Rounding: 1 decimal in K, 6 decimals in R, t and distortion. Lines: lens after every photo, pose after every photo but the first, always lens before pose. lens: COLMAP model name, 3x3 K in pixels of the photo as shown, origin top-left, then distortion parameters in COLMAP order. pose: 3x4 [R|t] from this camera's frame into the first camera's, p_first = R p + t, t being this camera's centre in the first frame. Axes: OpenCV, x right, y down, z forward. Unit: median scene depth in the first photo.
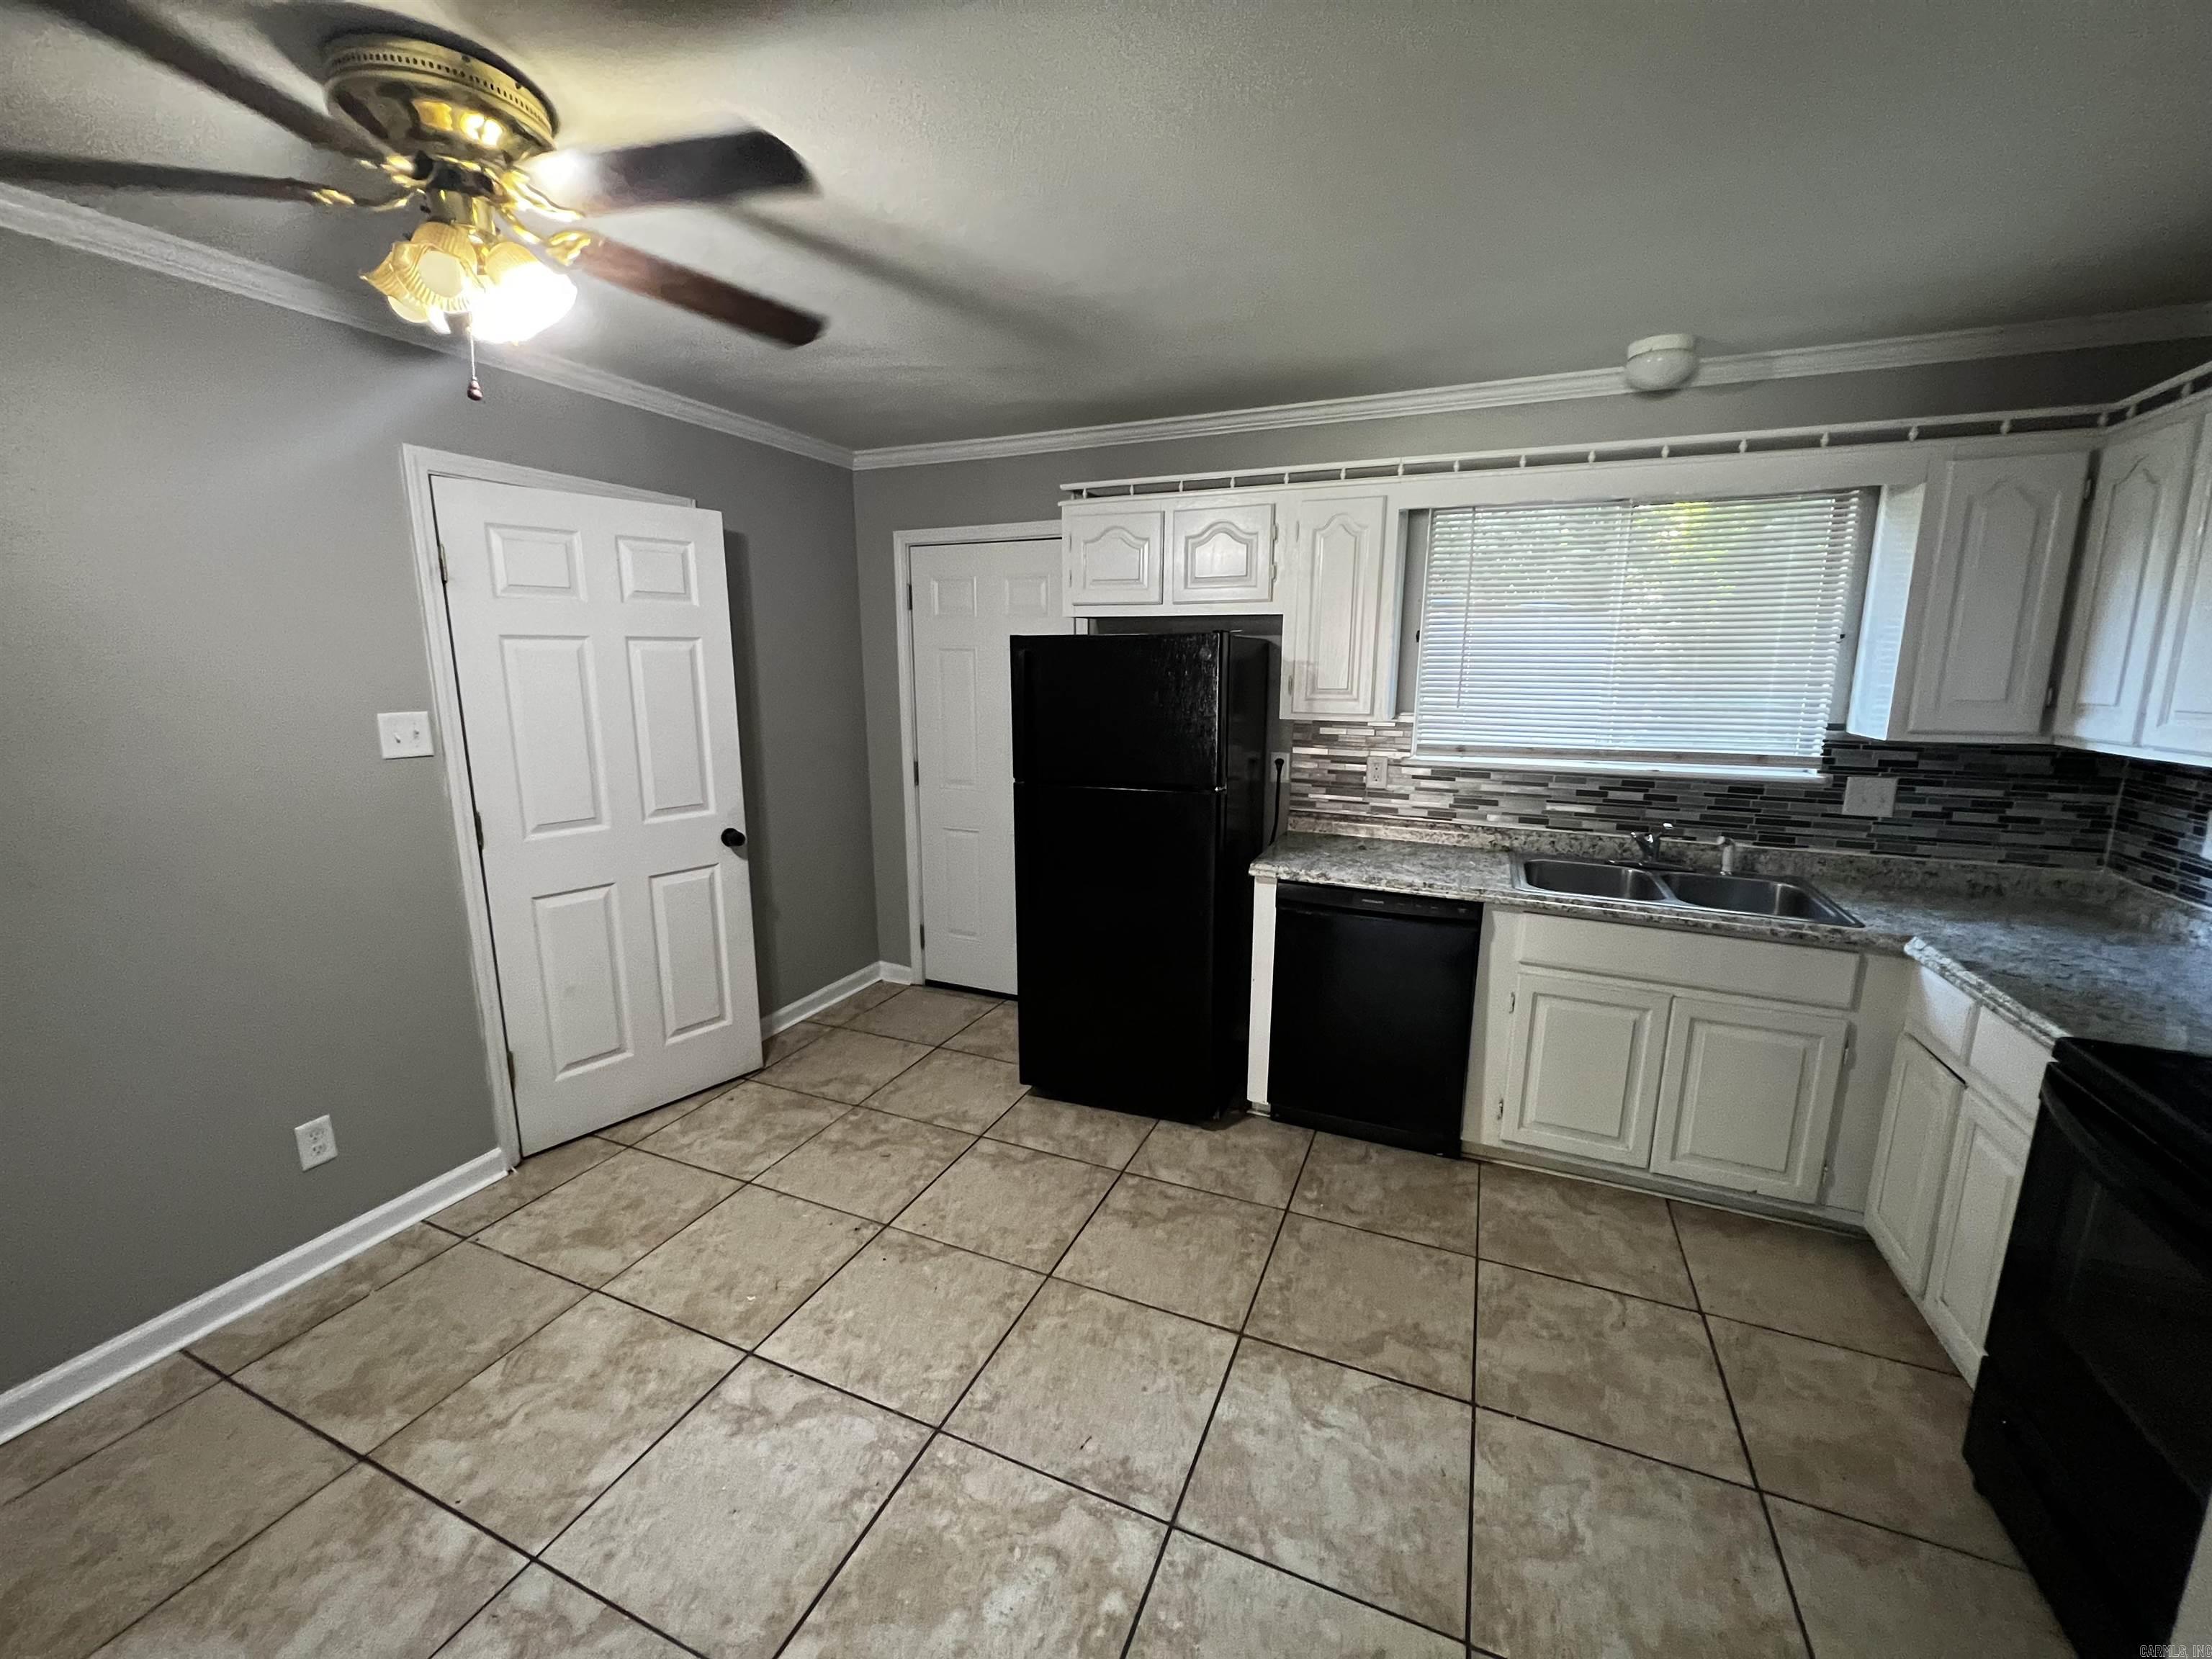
lens RADIAL K [[890.2, 0, 1106.6], [0, 890.2, 827.8], [0, 0, 1]] dist [-0.000095, -0.000284]
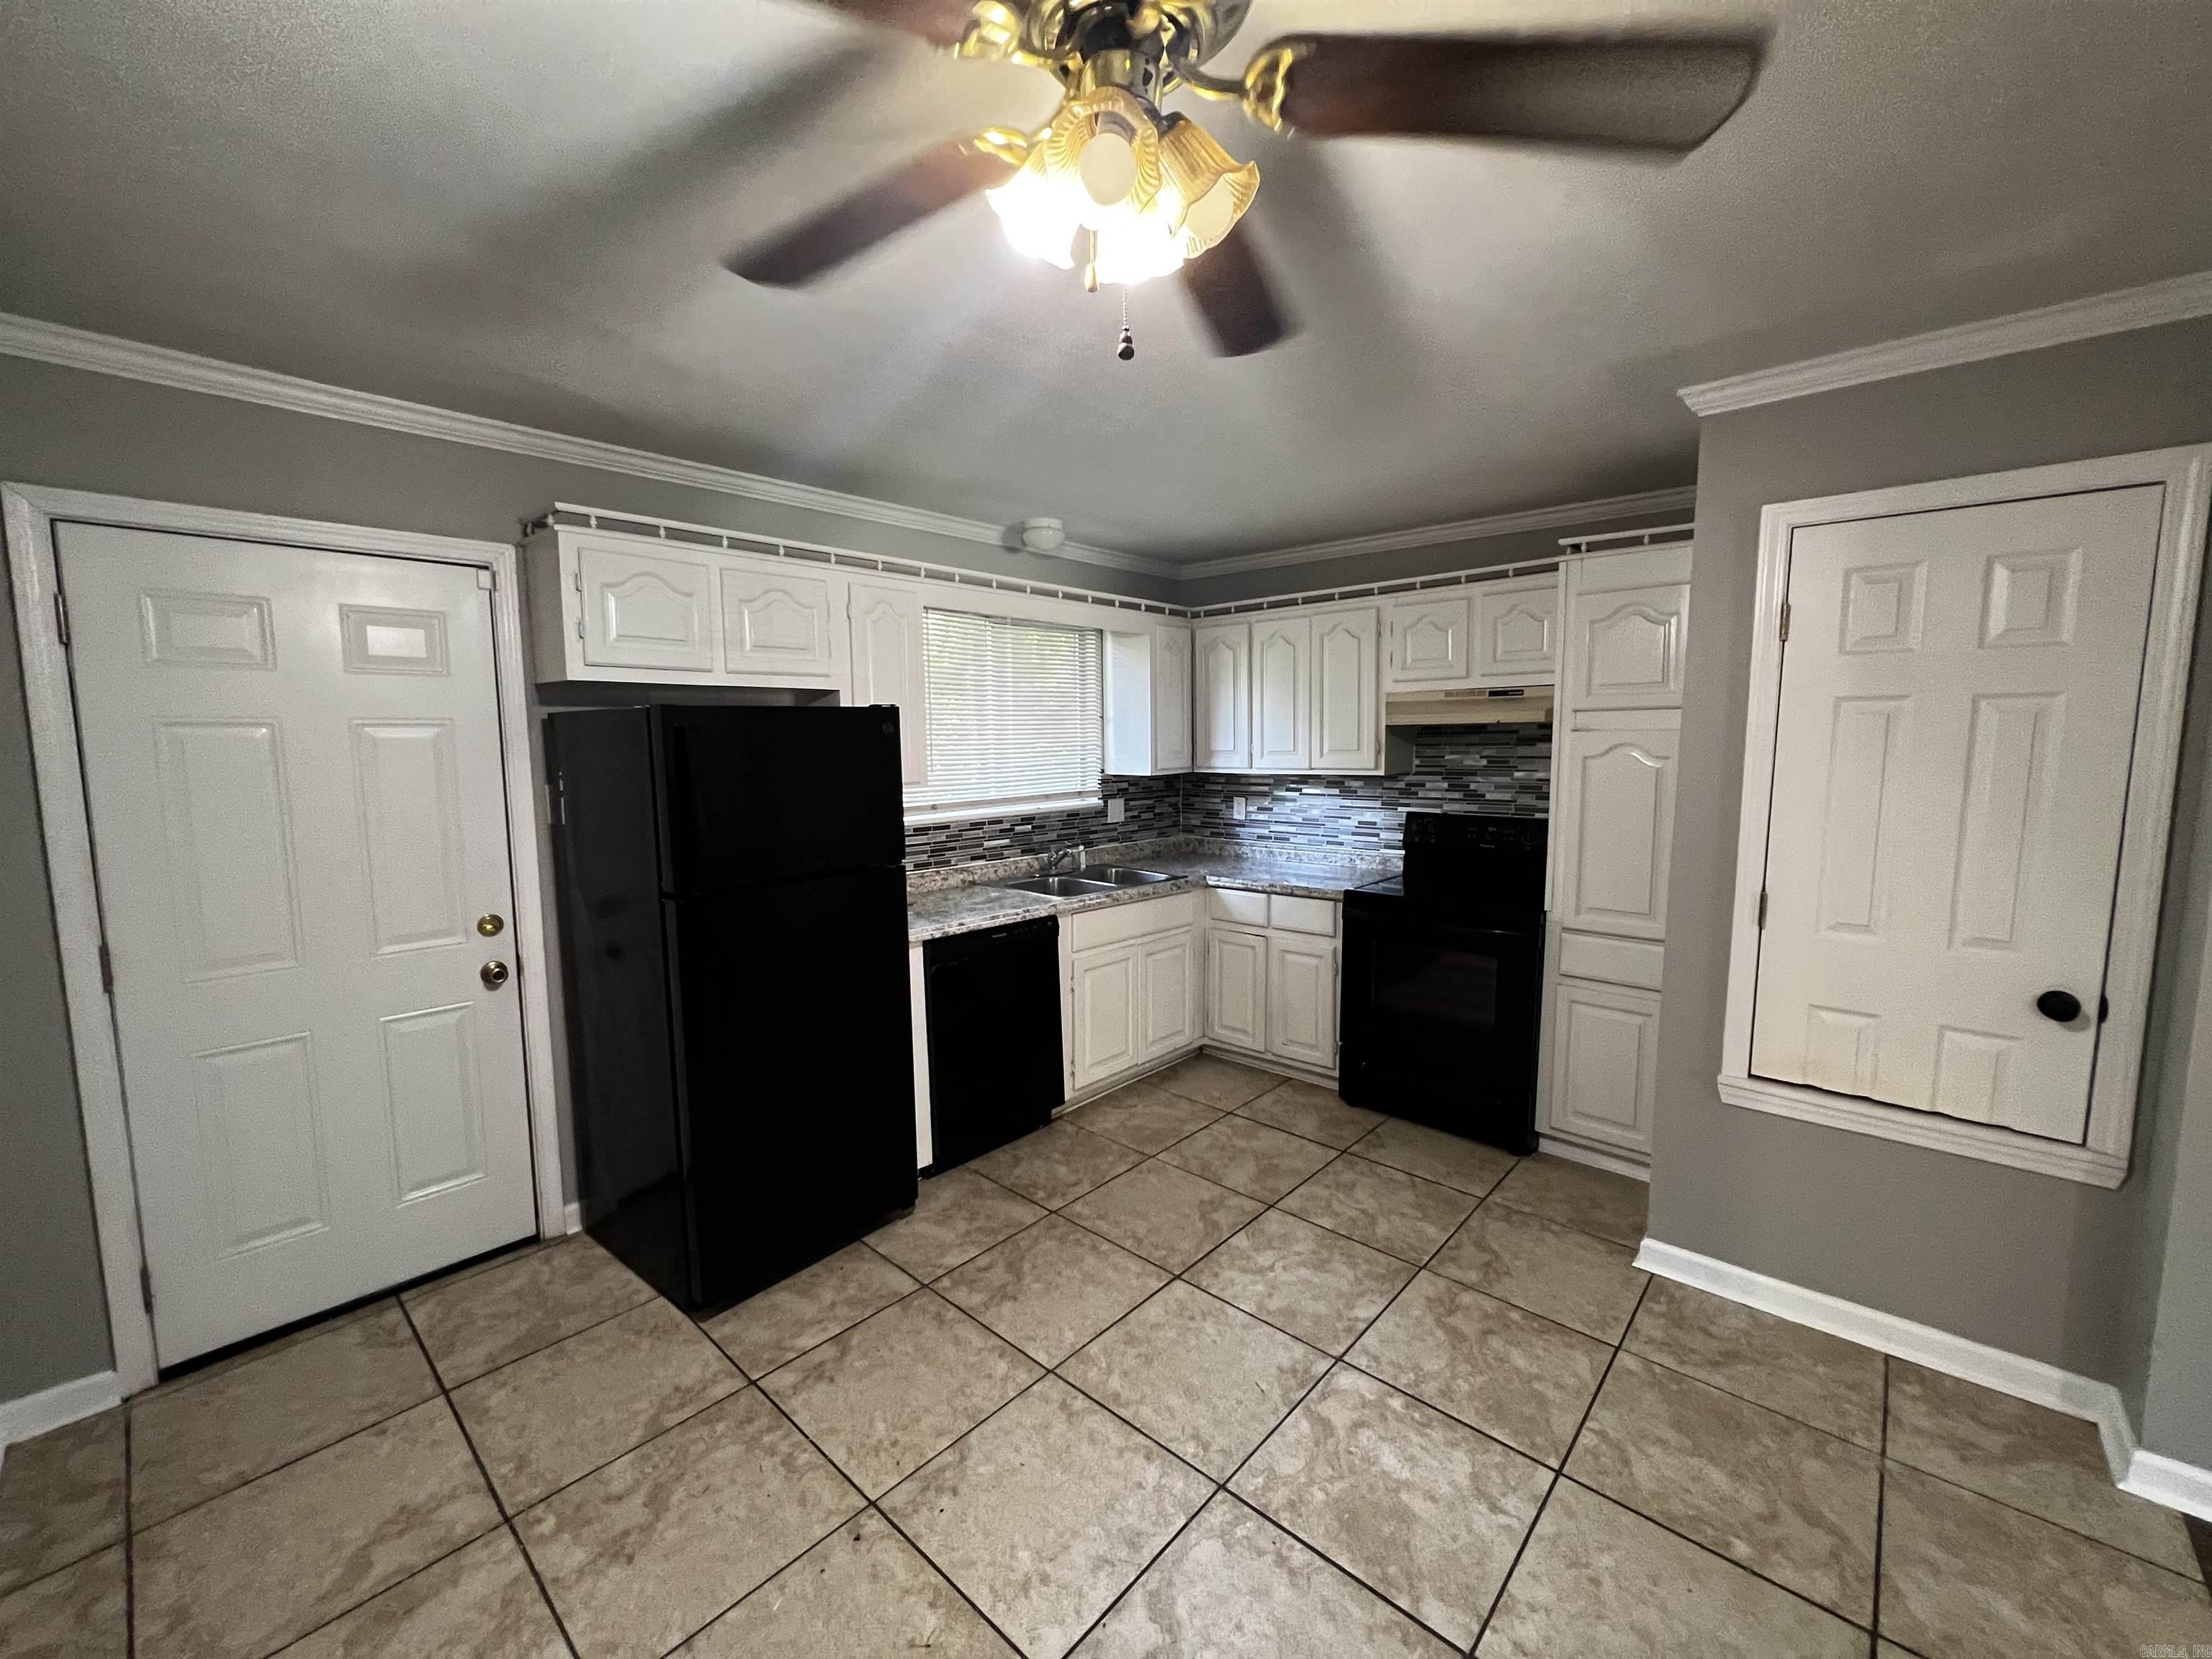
lens RADIAL K [[890.2, 0, 1107.3], [0, 890.2, 827.5], [0, 0, 1]] dist [-0.000095, -0.000284]
pose [[0.323180, -0.106093, 0.940372, -0.828721], [0.188753, 0.980956, 0.045803, -0.093398], [-0.927322, 0.162695, 0.337051, 0.498464]]
